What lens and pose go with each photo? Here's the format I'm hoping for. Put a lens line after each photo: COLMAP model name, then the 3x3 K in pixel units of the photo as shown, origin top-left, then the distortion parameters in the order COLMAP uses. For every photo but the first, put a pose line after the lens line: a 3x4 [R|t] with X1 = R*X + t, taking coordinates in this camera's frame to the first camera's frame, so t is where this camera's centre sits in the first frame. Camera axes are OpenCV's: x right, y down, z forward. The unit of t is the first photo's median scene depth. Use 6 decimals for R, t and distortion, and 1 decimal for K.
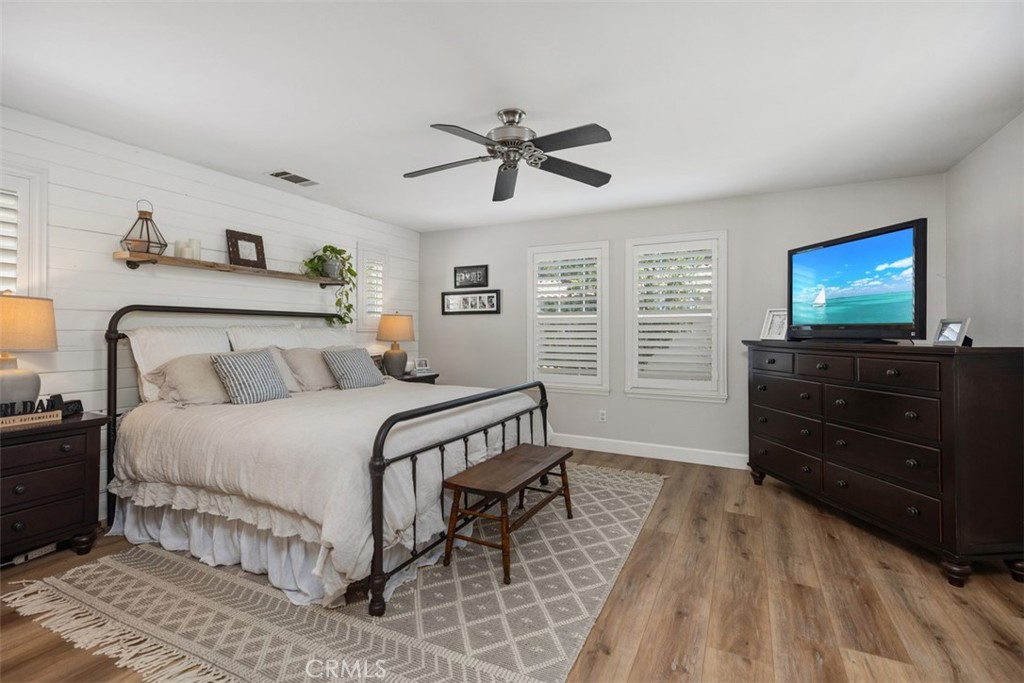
lens RADIAL K [[463.4, 0, 521.2], [0, 463.4, 336.7], [0, 0, 1]] dist [0.005404, 0.001500]
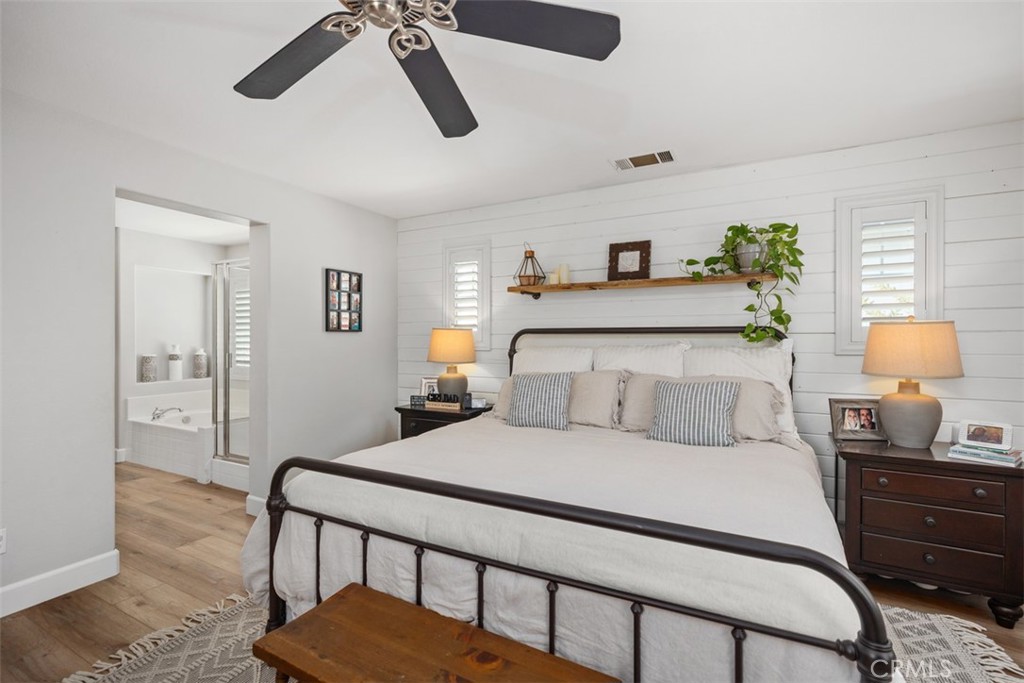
lens RADIAL K [[463.4, 0, 513.5], [0, 463.4, 342.2], [0, 0, 1]] dist [0.005404, 0.001500]
pose [[-0.050865, -0.005136, -0.998692, 0.321799], [-0.018267, 0.999824, -0.004211, -0.022253], [0.998538, 0.018029, -0.050950, 0.845437]]
